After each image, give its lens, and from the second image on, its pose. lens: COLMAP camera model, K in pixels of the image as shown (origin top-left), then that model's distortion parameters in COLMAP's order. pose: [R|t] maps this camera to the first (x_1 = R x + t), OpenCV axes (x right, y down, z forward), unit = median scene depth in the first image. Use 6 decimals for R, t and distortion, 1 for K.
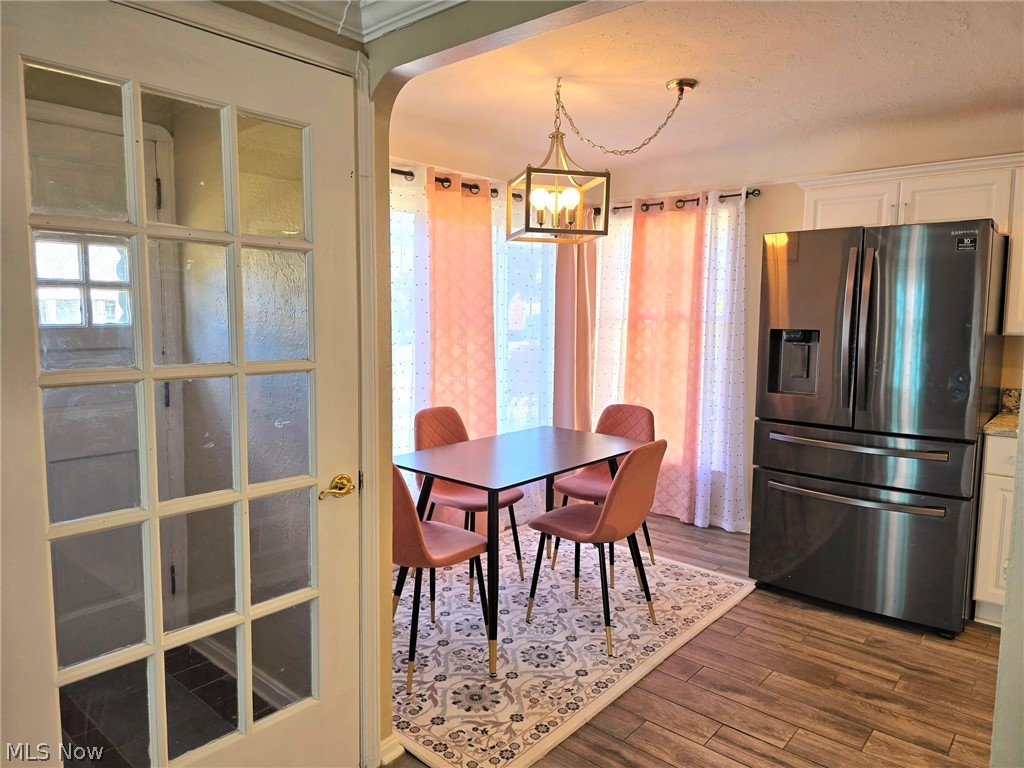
lens RADIAL K [[709.3, 0, 508.6], [0, 709.3, 393.4], [0, 0, 1]] dist [0.094947, -0.098313]
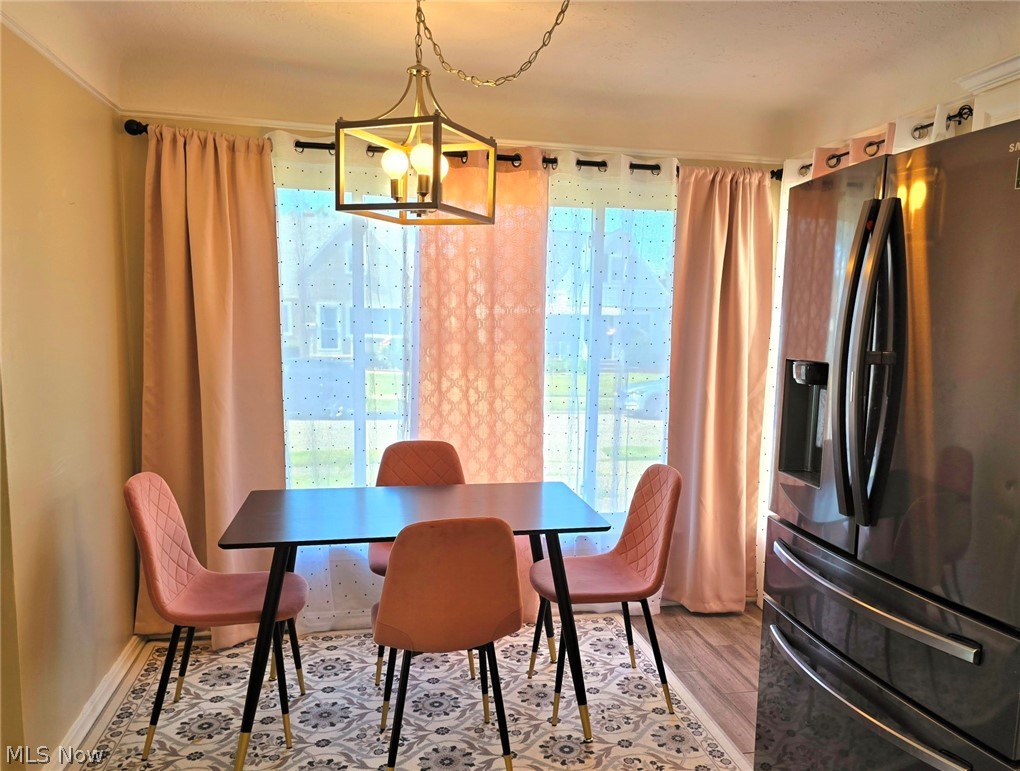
lens RADIAL K [[803.9, 0, 510.4], [0, 803.9, 438.5], [0, 0, 1]] dist [0.063250, 0.001119]
pose [[0.800760, 0.097058, -0.591069, 0.519045], [-0.086078, 0.995189, 0.046802, -0.034645], [0.592768, 0.013401, 0.805262, 0.325457]]
